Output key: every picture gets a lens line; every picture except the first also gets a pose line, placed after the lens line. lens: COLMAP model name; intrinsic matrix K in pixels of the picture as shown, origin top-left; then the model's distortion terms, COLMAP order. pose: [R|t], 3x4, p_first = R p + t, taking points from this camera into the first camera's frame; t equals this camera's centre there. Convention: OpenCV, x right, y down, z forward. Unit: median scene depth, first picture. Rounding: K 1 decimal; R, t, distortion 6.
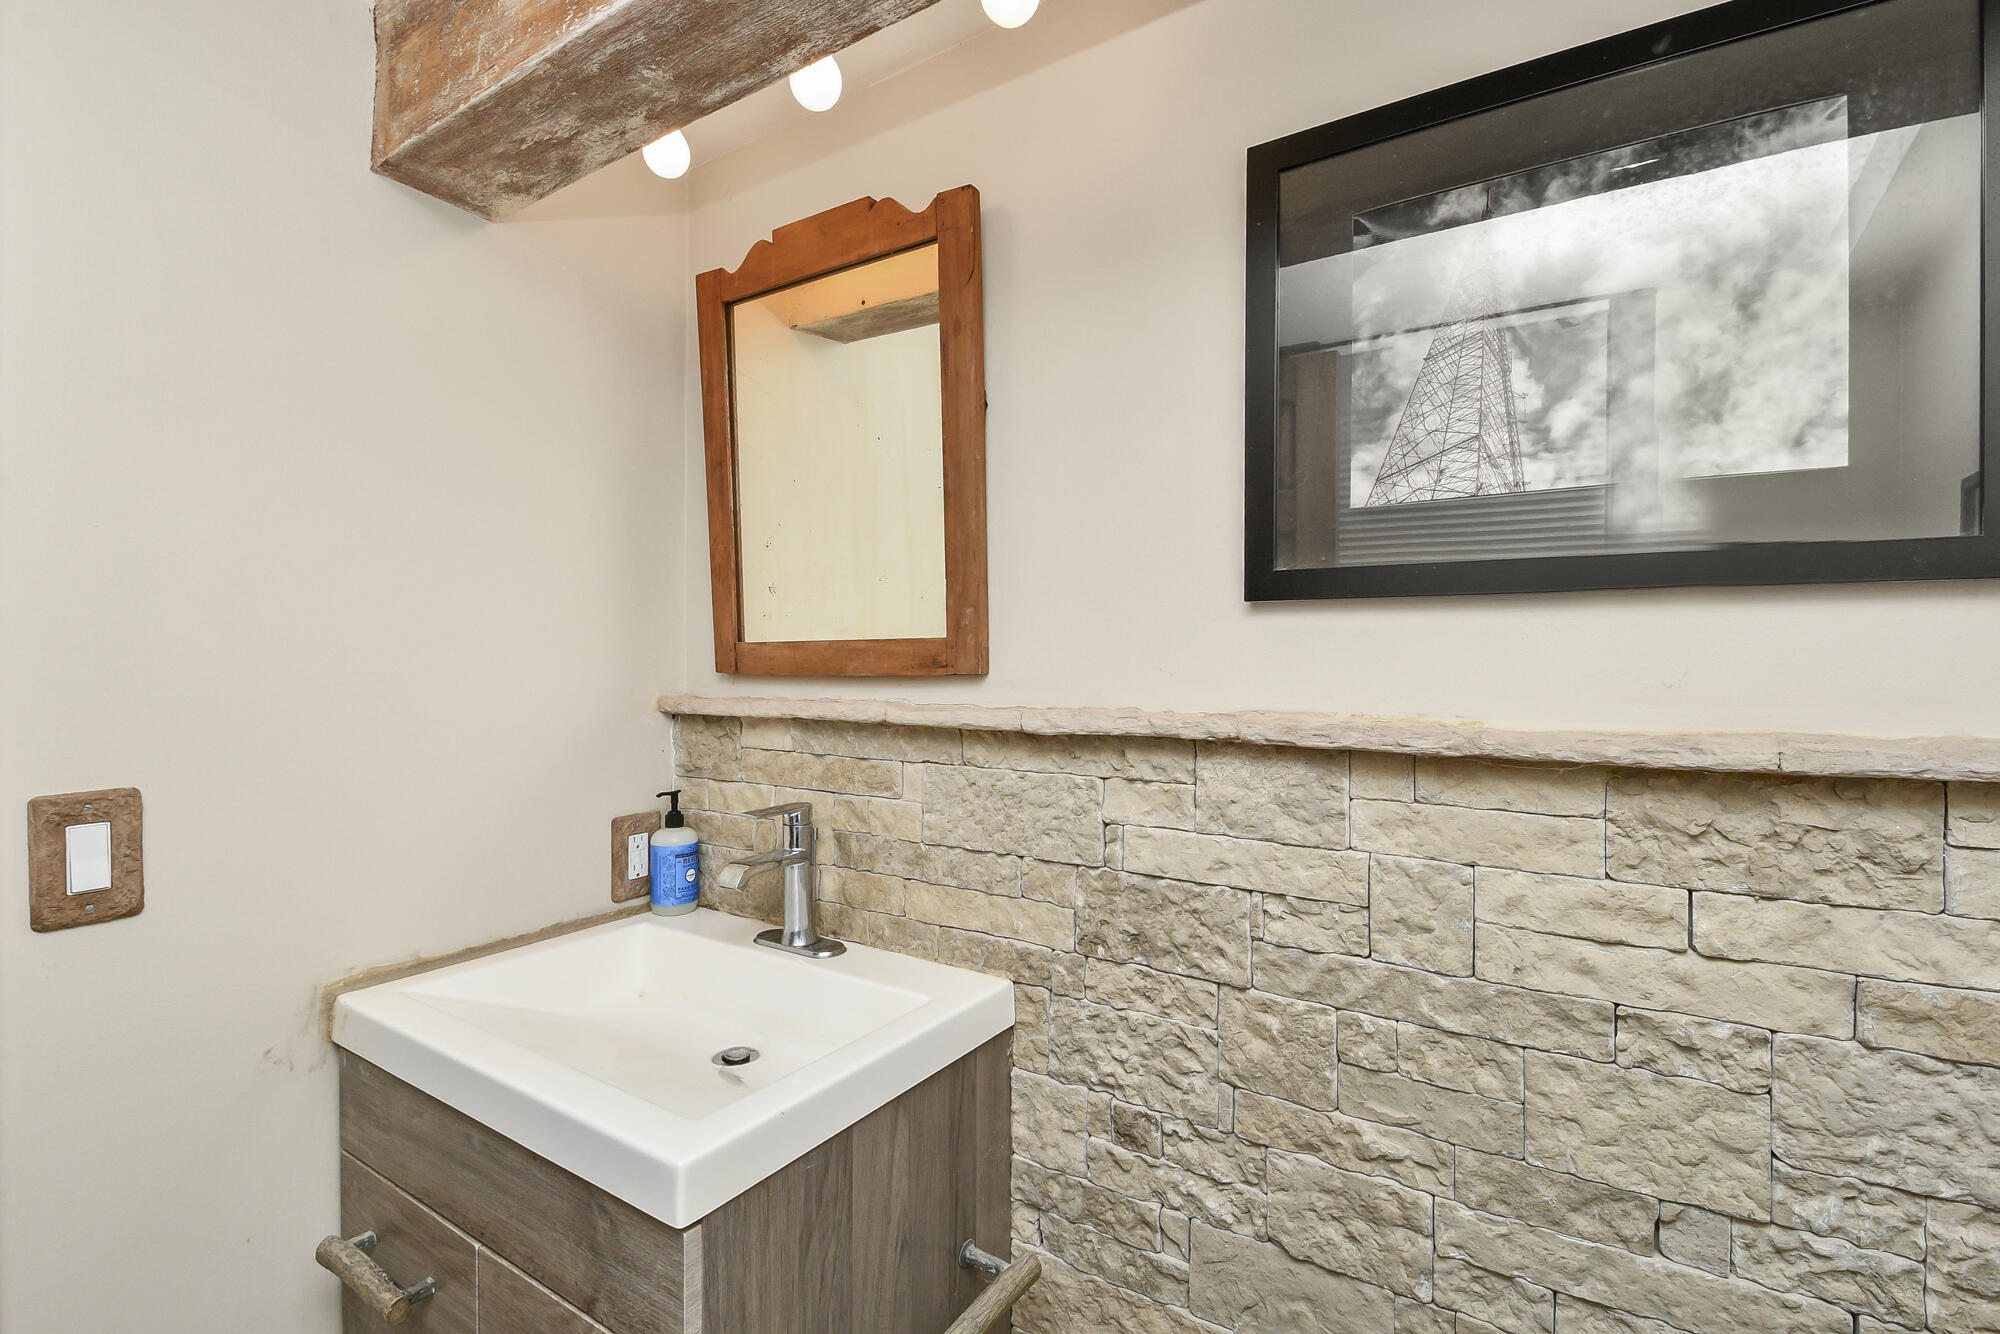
lens RADIAL K [[900.7, 0, 1009.9], [0, 900.7, 629.2], [0, 0, 1]] dist [0.017064, -0.017138]
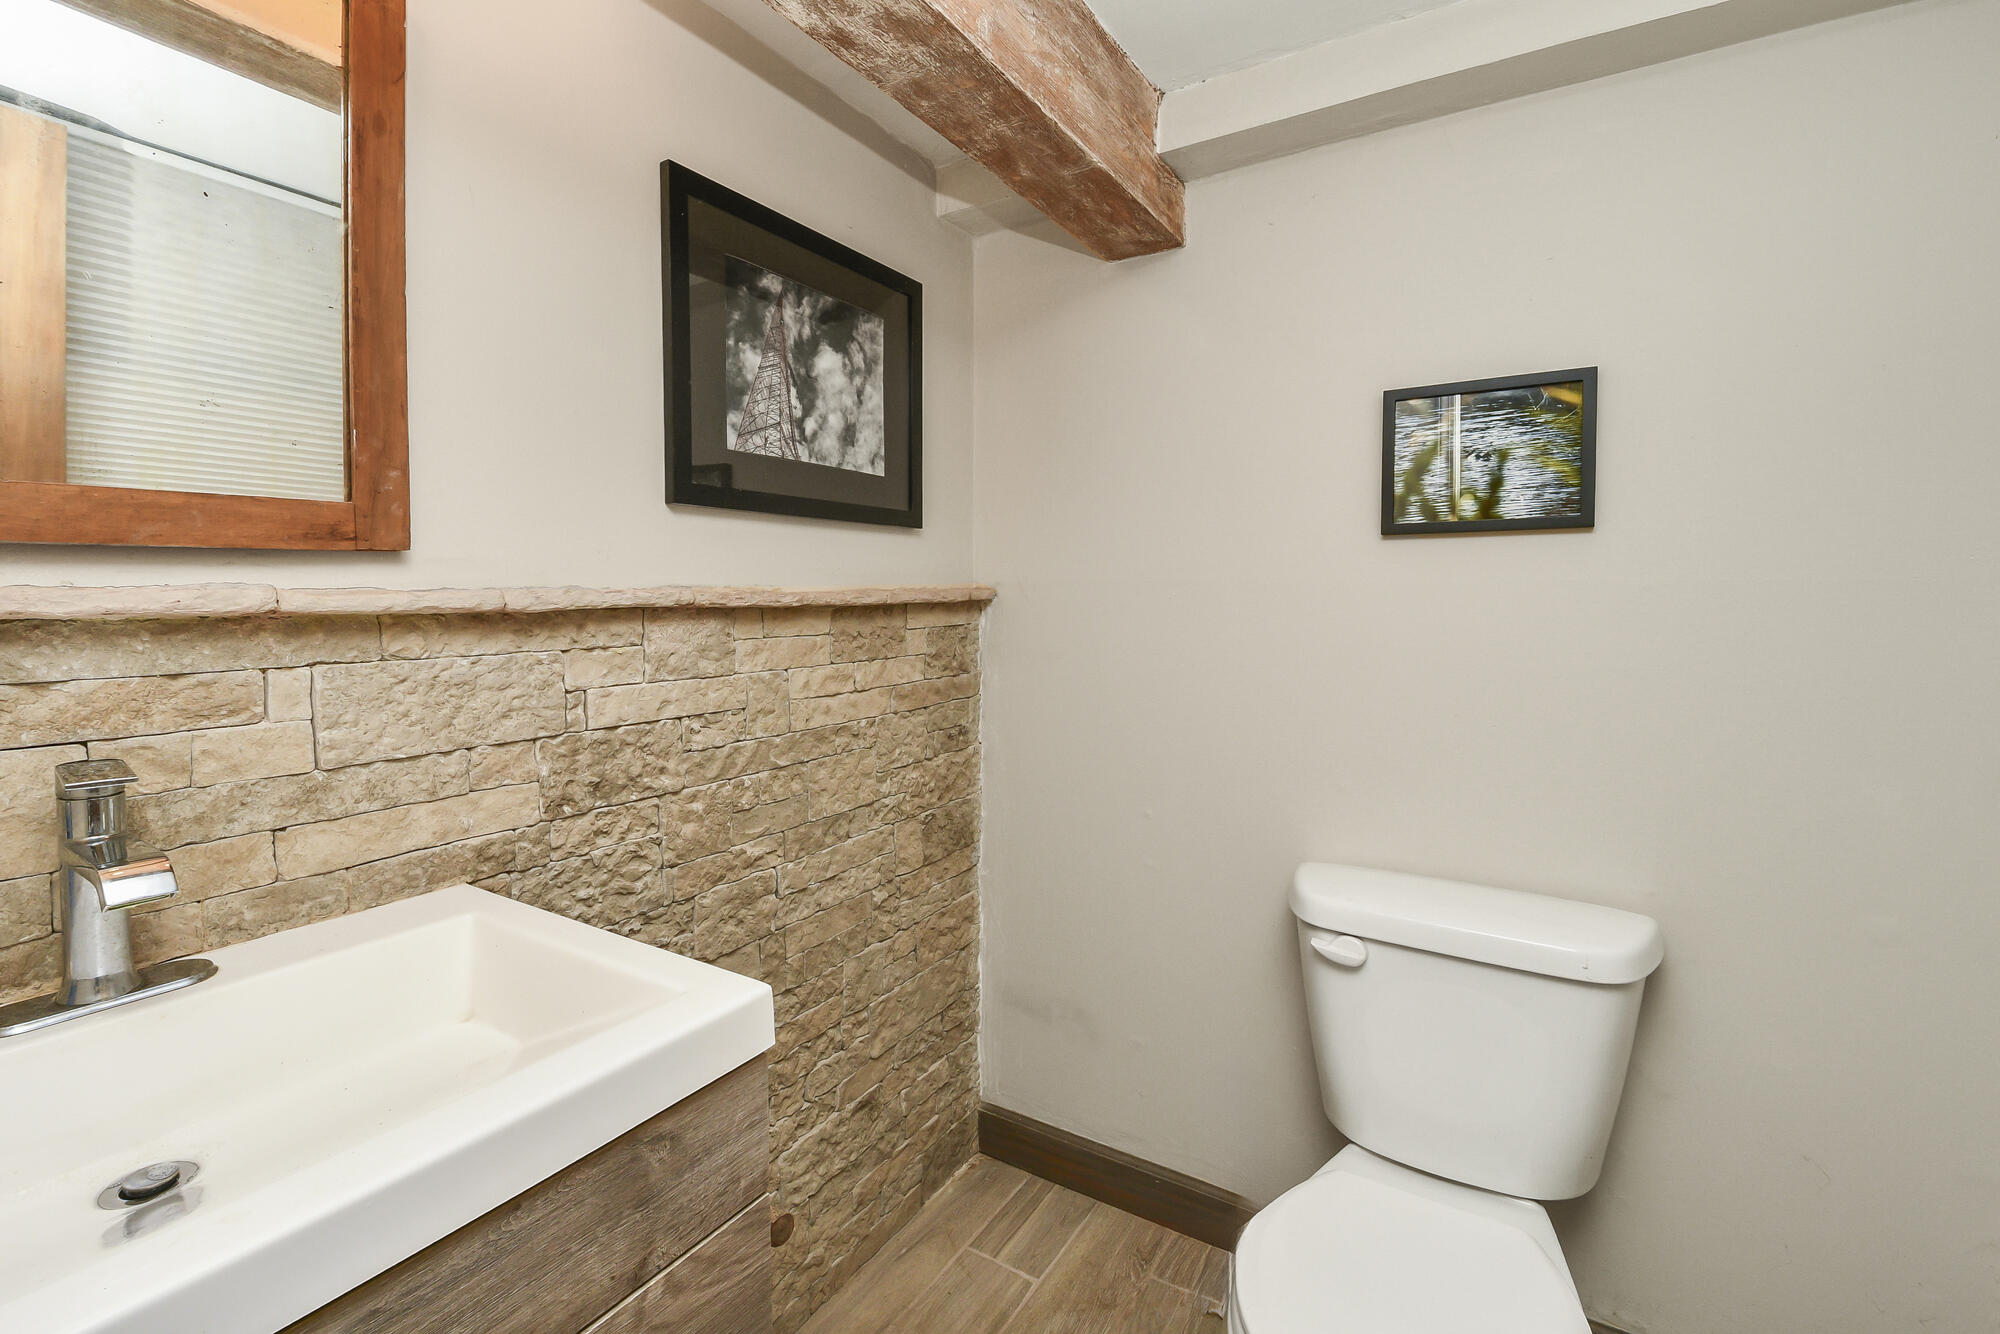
lens RADIAL K [[900.7, 0, 1009.9], [0, 900.7, 629.2], [0, 0, 1]] dist [0.017064, -0.017138]
pose [[-0.043032, -0.022845, 0.998812, -1.132945], [-0.001029, 0.999739, 0.022822, 0.128894], [-0.999073, -0.000045, -0.043045, 0.581132]]
